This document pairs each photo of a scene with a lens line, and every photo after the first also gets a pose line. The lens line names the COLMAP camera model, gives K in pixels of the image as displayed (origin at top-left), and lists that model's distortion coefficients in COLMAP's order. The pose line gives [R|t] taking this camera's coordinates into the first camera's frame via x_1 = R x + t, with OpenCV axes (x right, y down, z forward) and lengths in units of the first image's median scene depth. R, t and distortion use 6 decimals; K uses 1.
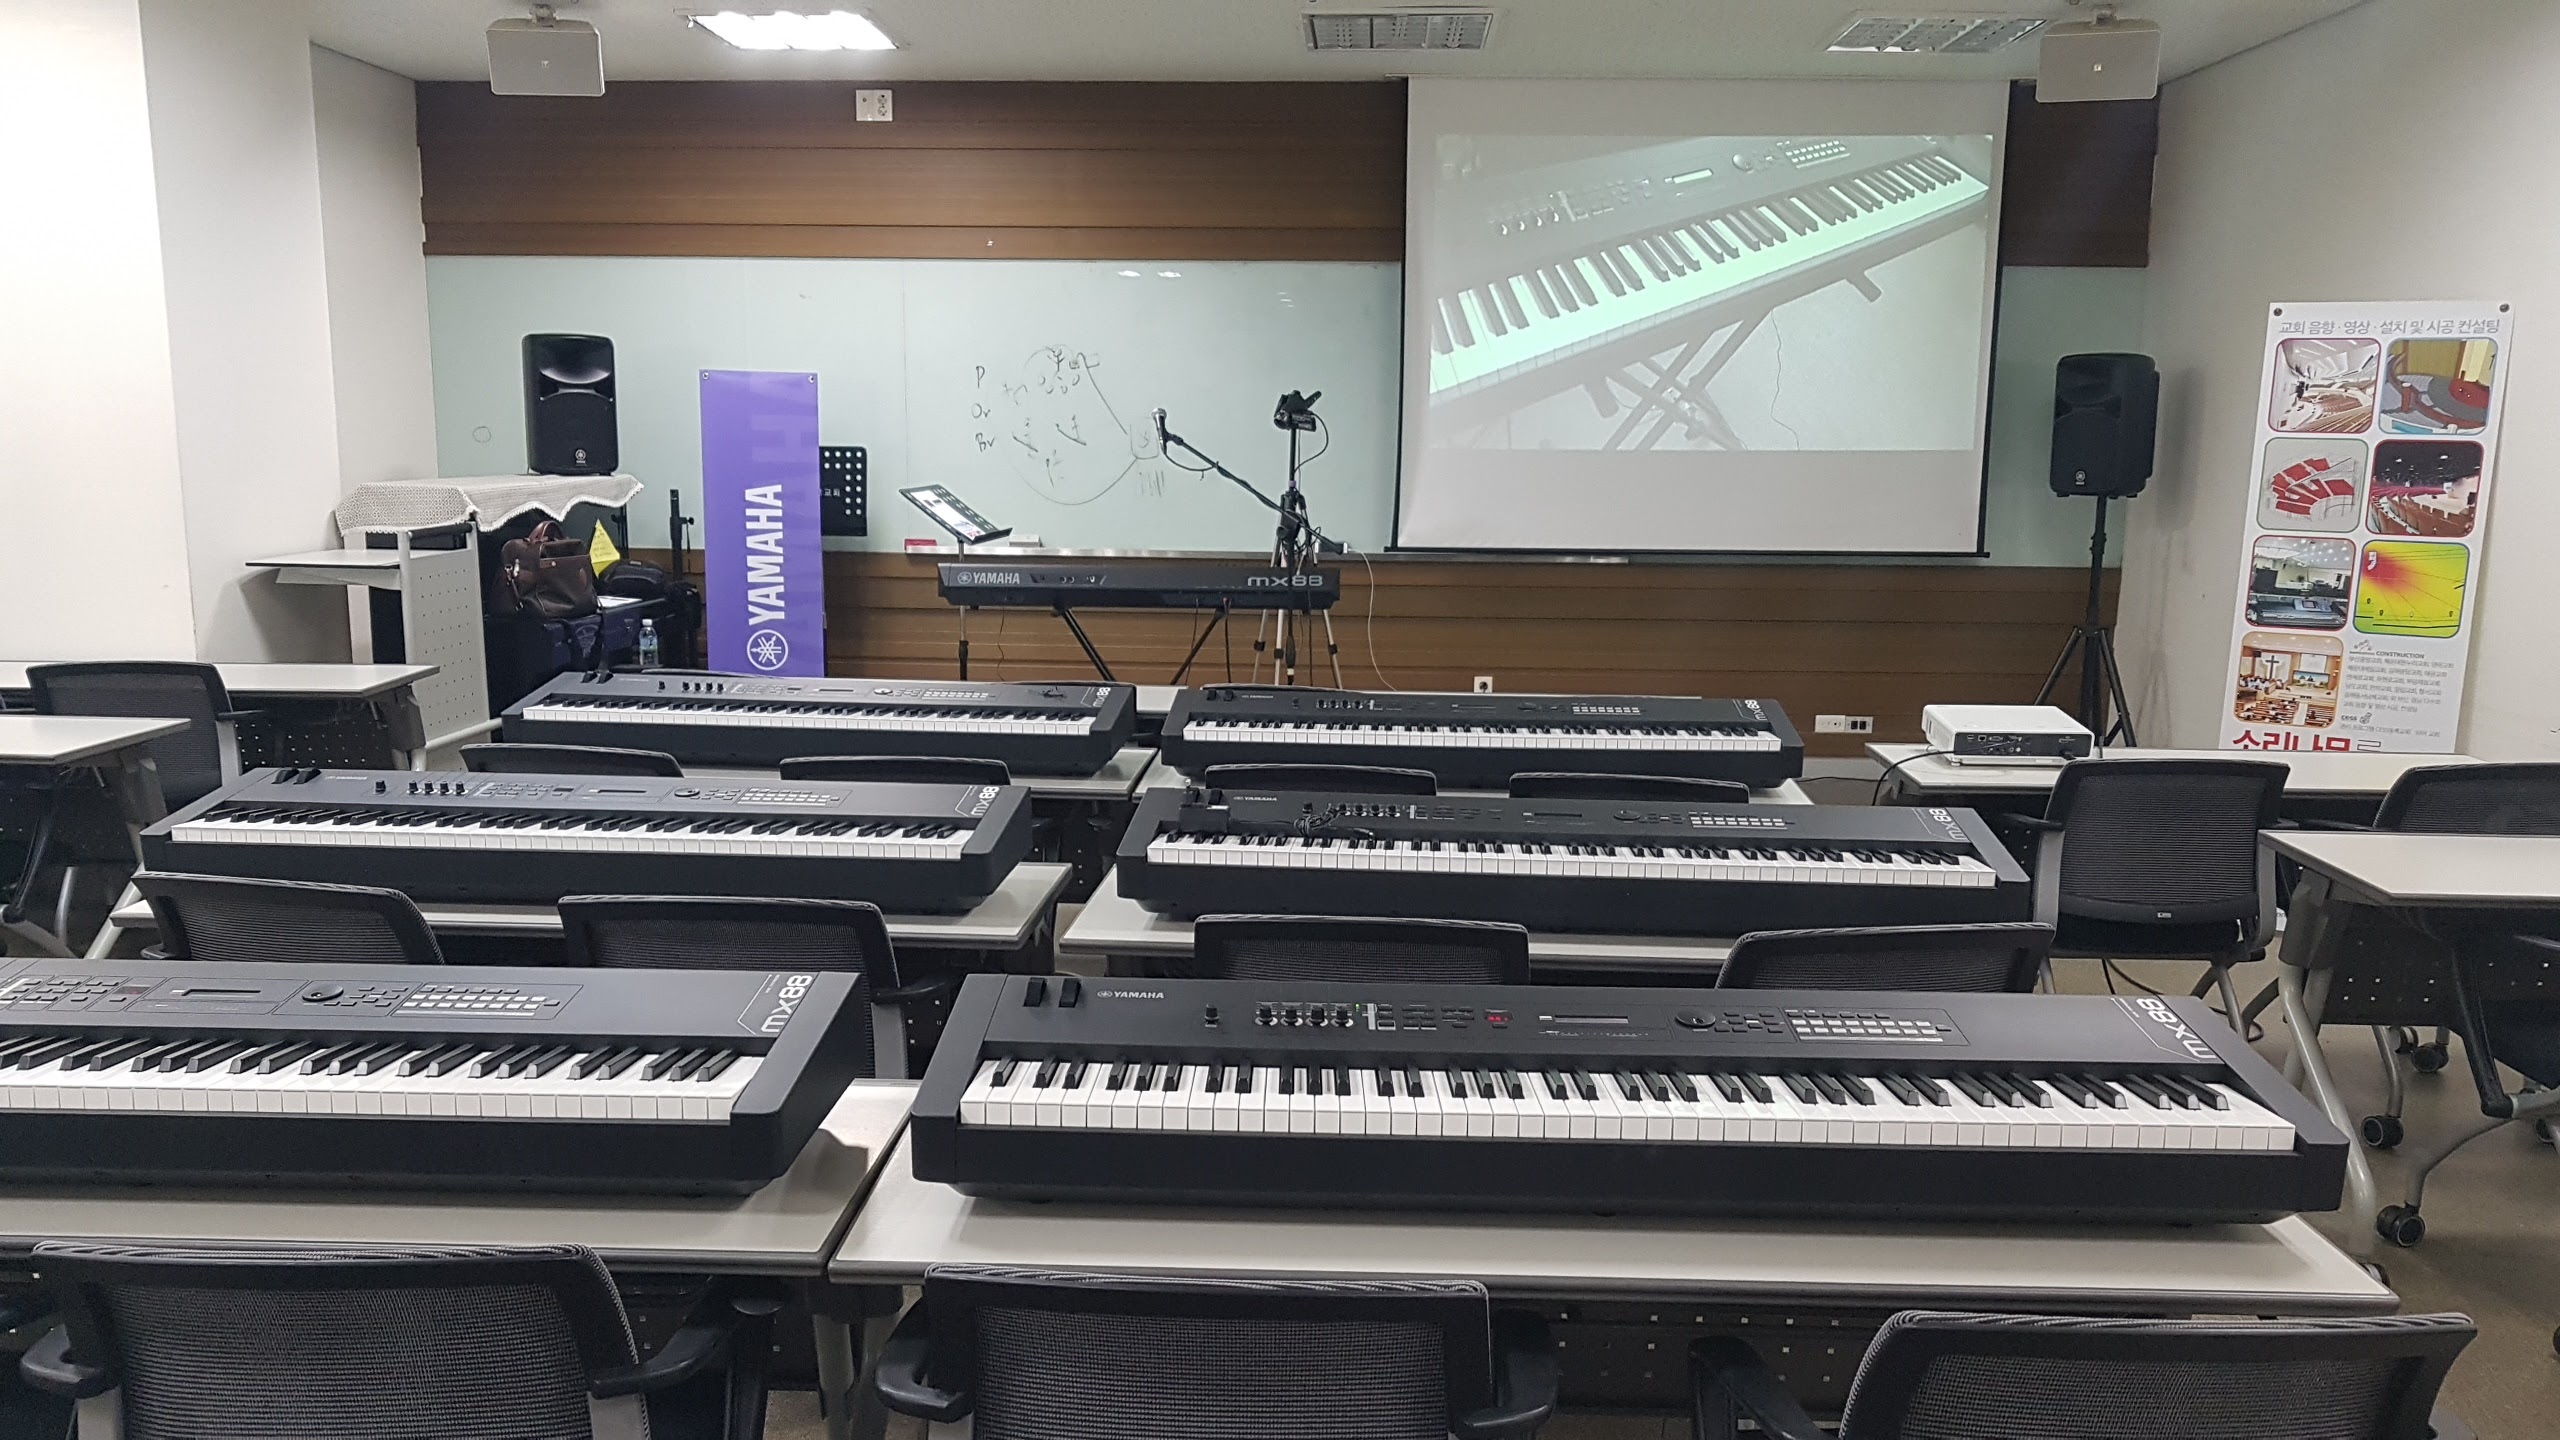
lens RADIAL K [[2013.5, 0, 1261.3], [0, 2013.5, 826.8], [0, 0, 1]] dist [0.004476, -0.015277]
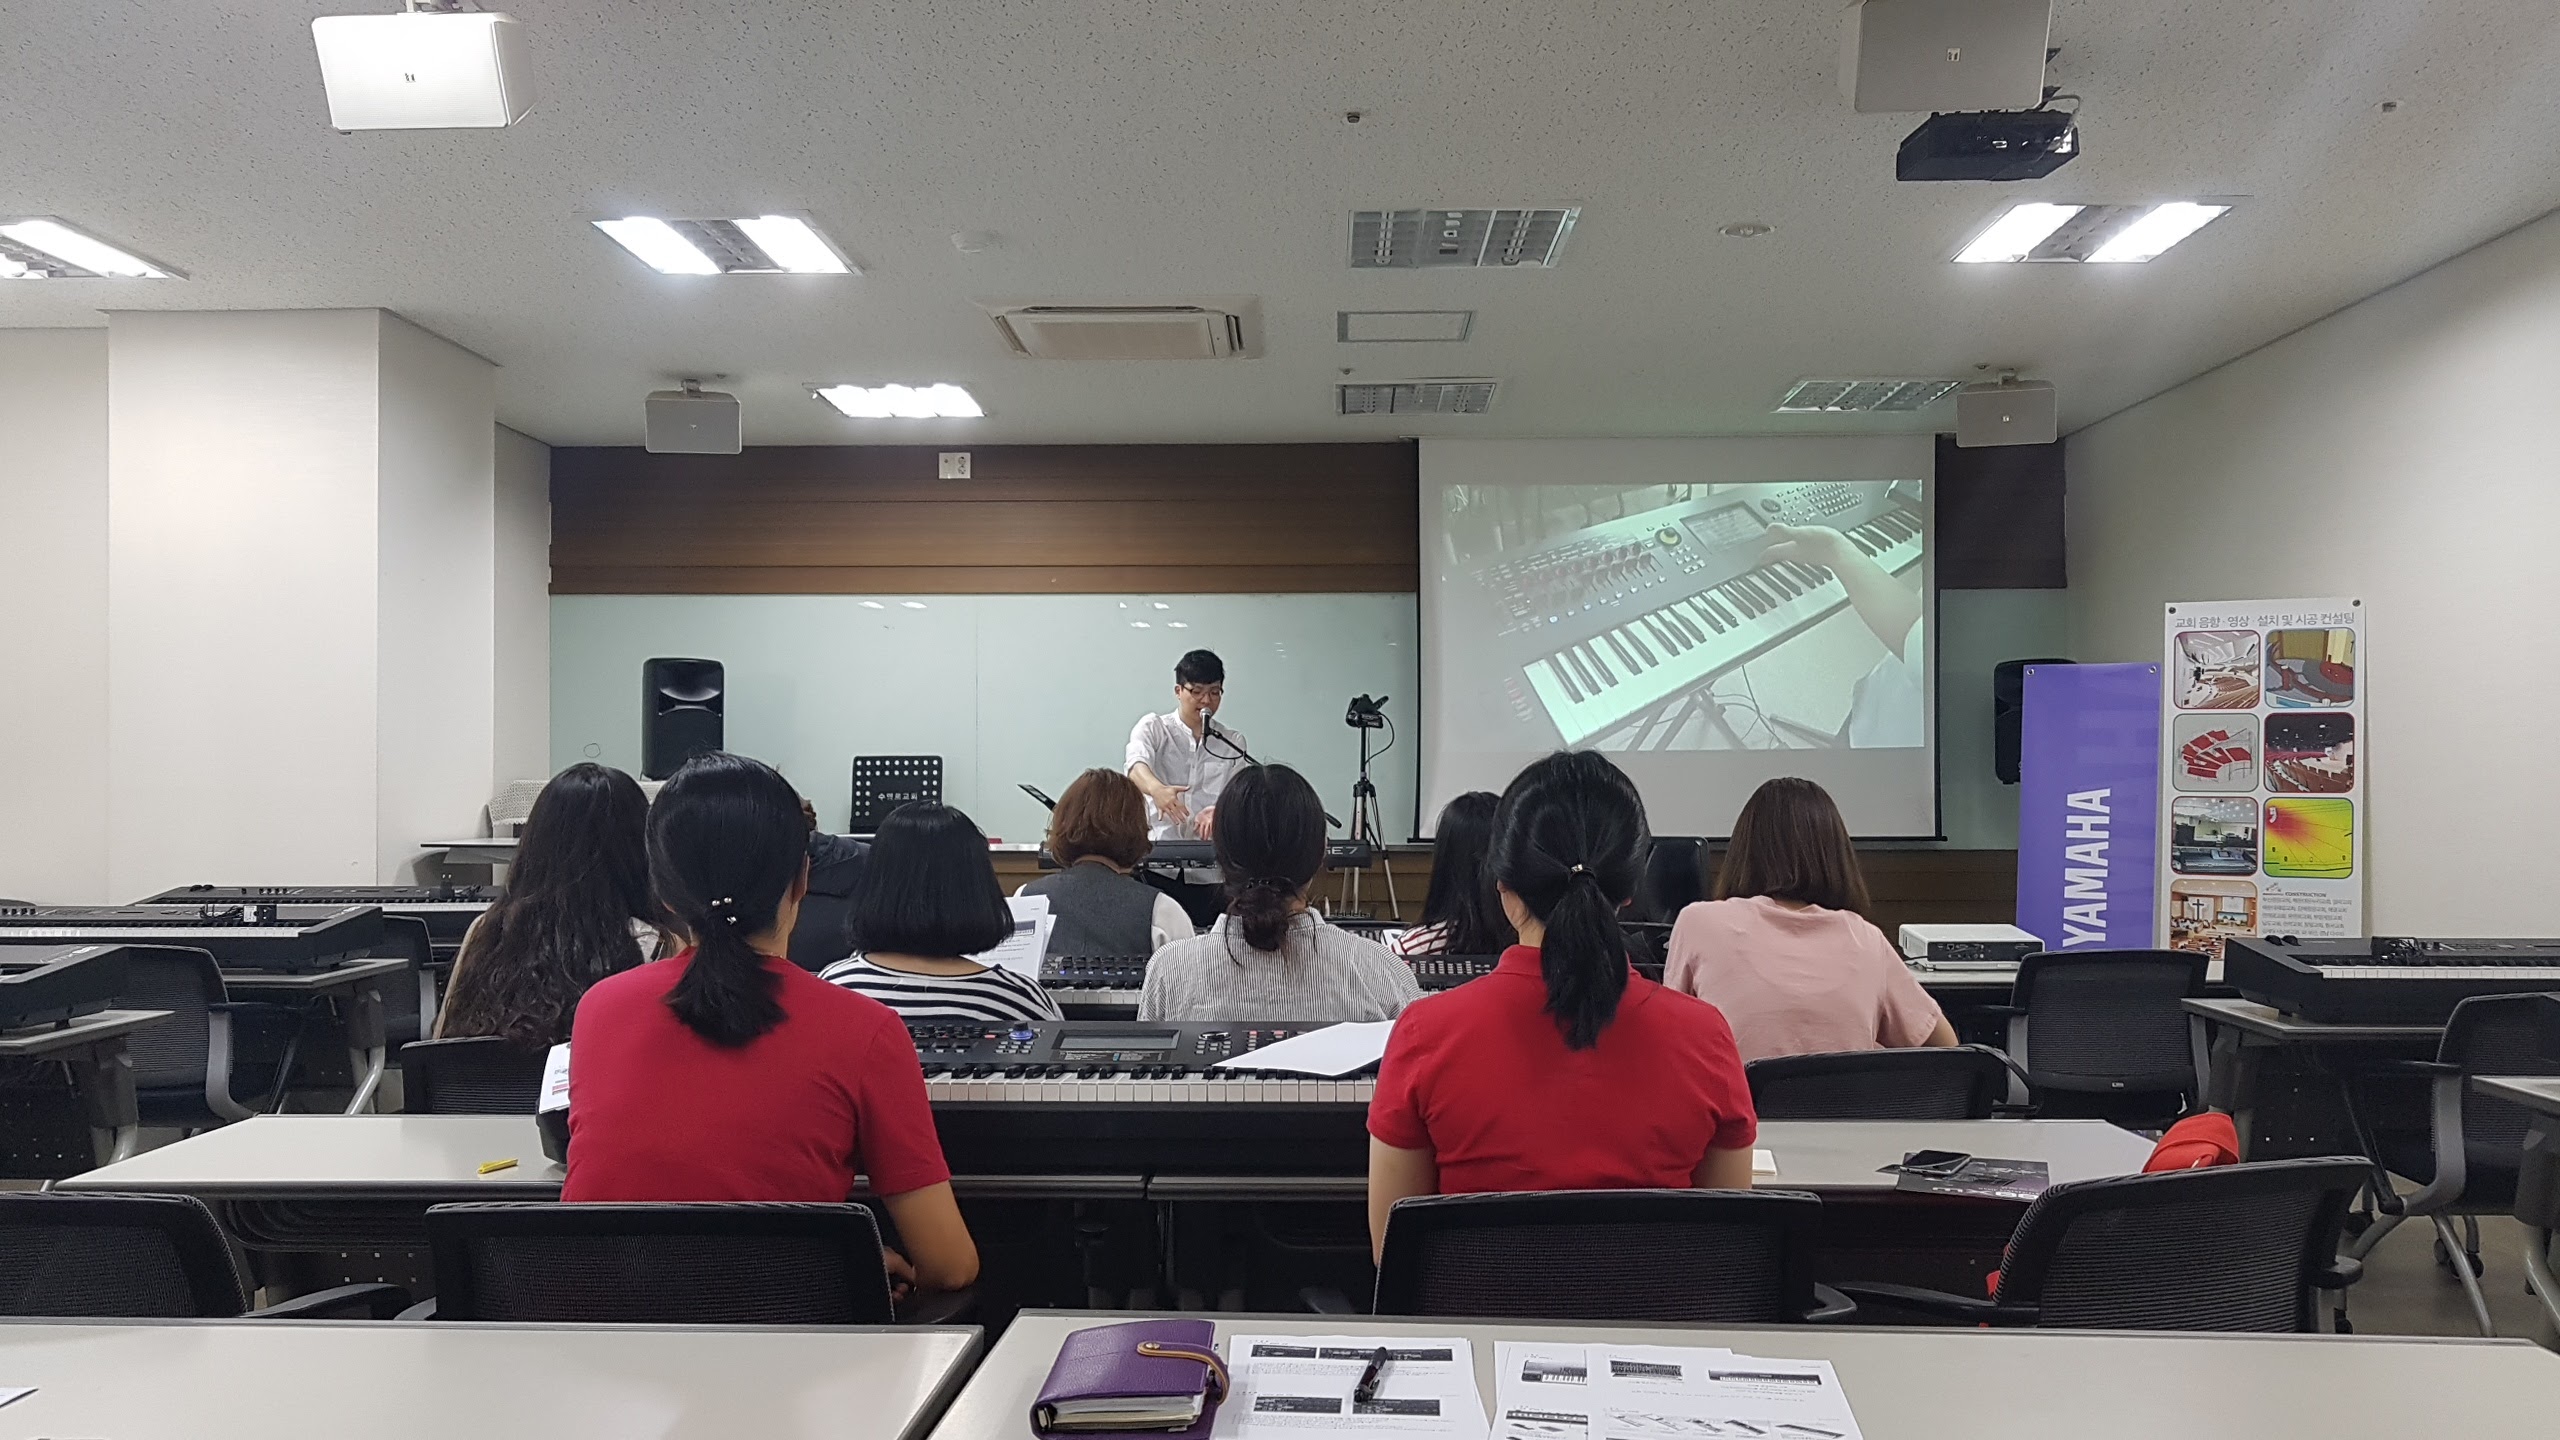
lens RADIAL K [[2013.5, 0, 1271.7], [0, 2013.5, 799.4], [0, 0, 1]] dist [0.004476, -0.015277]
pose [[0.999771, -0.011090, 0.018277, -0.039771], [0.014344, 0.981905, -0.188830, 0.056529], [-0.015852, 0.189049, 0.981840, -0.110873]]
